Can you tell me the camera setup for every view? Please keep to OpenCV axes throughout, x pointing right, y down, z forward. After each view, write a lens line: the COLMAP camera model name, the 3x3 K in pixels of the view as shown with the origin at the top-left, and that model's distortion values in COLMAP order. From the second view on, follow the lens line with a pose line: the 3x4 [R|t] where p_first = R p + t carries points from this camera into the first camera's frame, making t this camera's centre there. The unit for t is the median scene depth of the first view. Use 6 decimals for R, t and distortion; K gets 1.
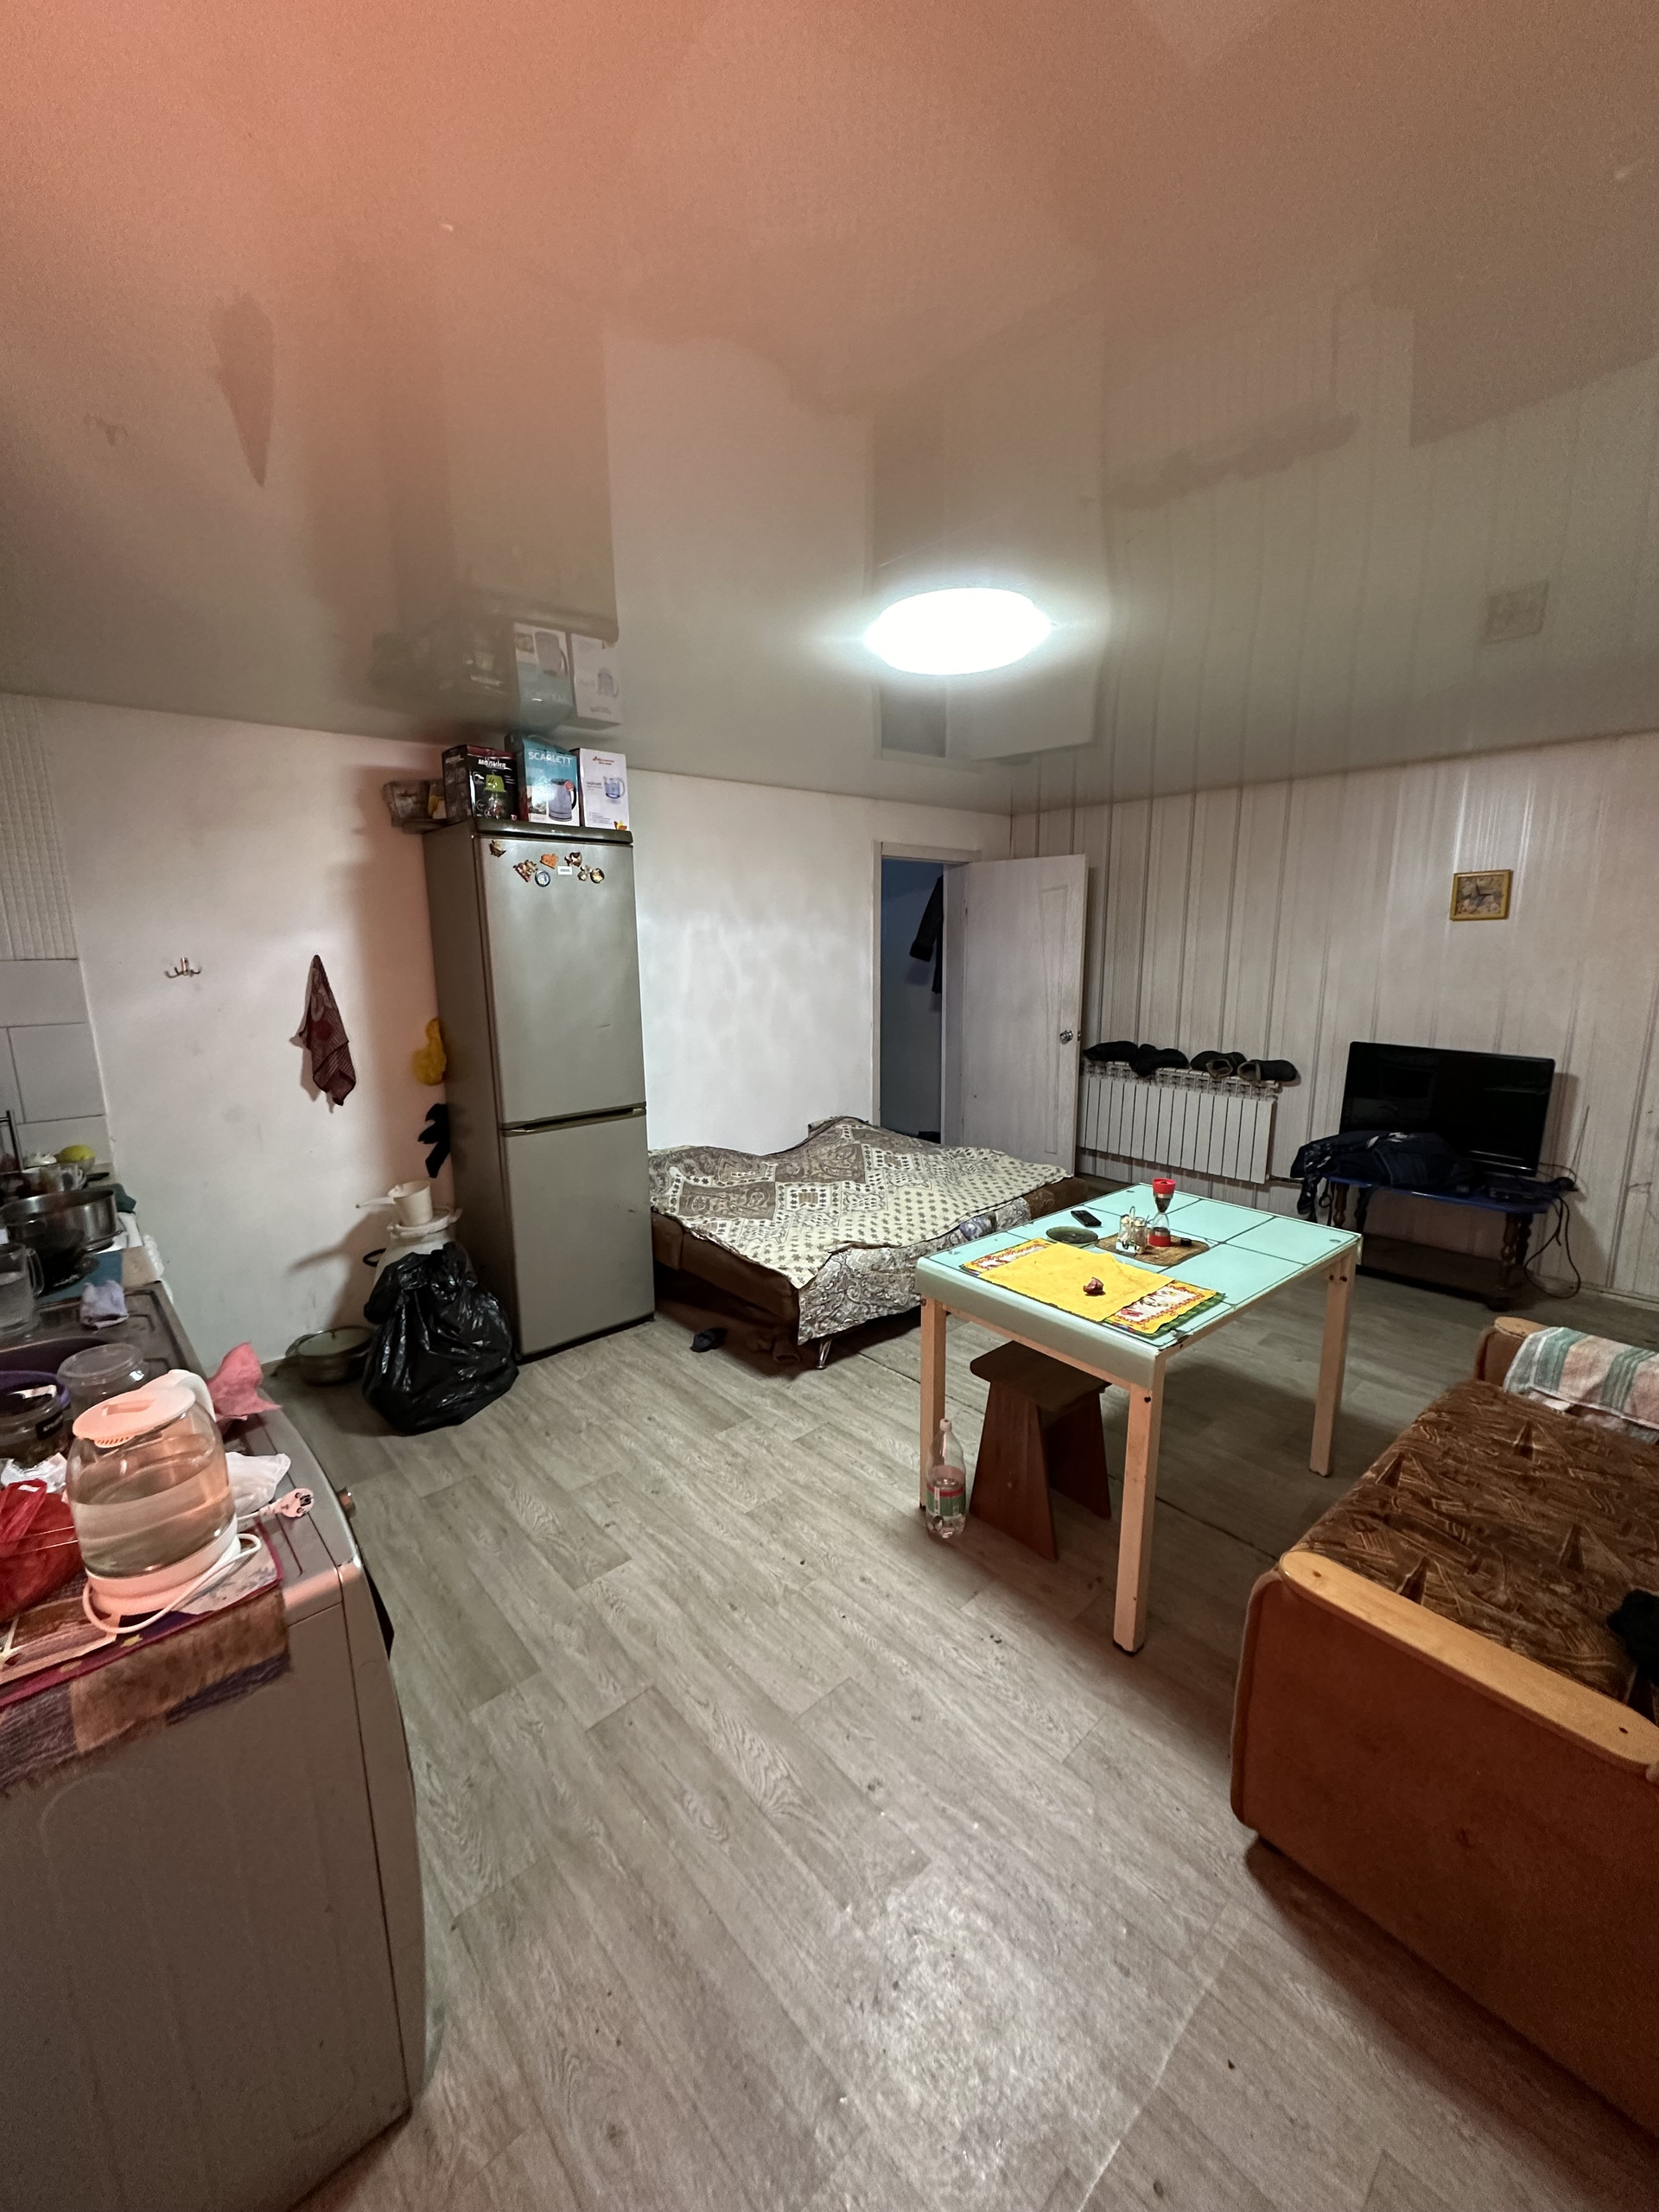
lens RADIAL K [[879.8, 0, 829.5], [0, 879.8, 1106.0], [0, 0, 1]] dist [-0.021778, -0.000014]
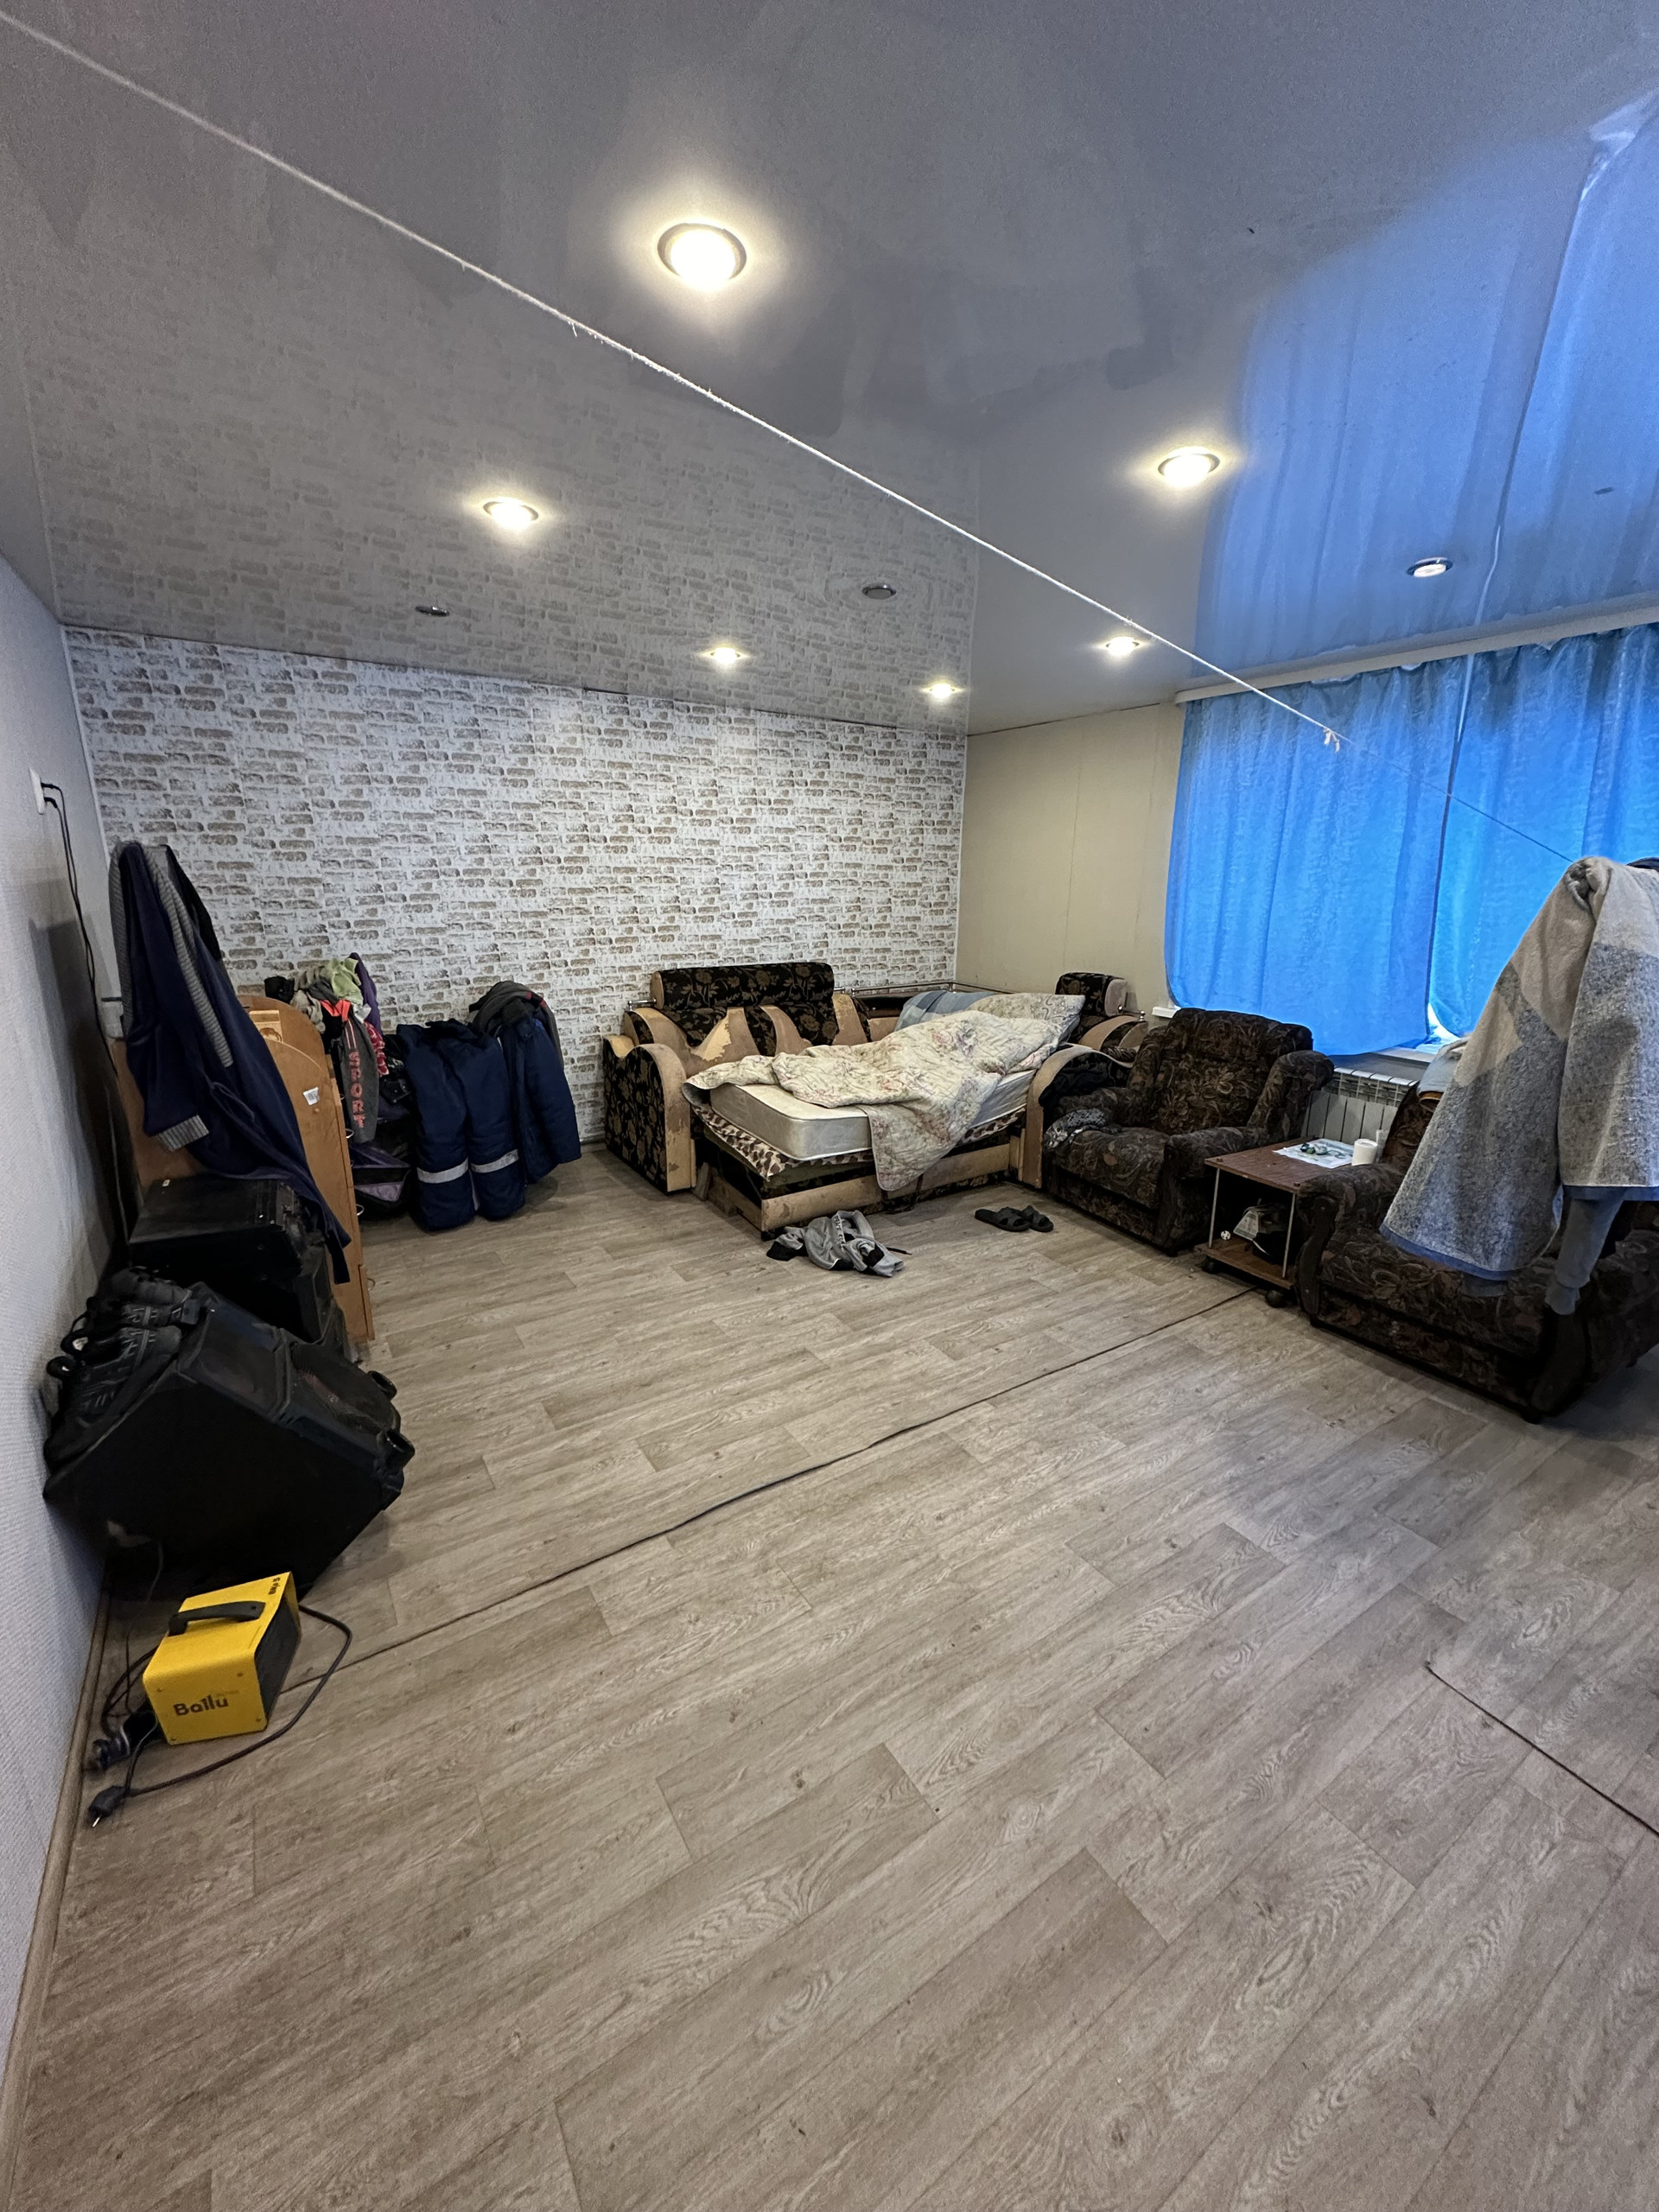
lens RADIAL K [[879.8, 0, 829.5], [0, 879.8, 1106.0], [0, 0, 1]] dist [-0.021778, -0.000014]
pose [[0.141764, -0.263372, 0.954221, -0.817928], [0.166418, 0.956578, 0.239298, -0.163757], [-0.975811, 0.124876, 0.179439, 0.902050]]
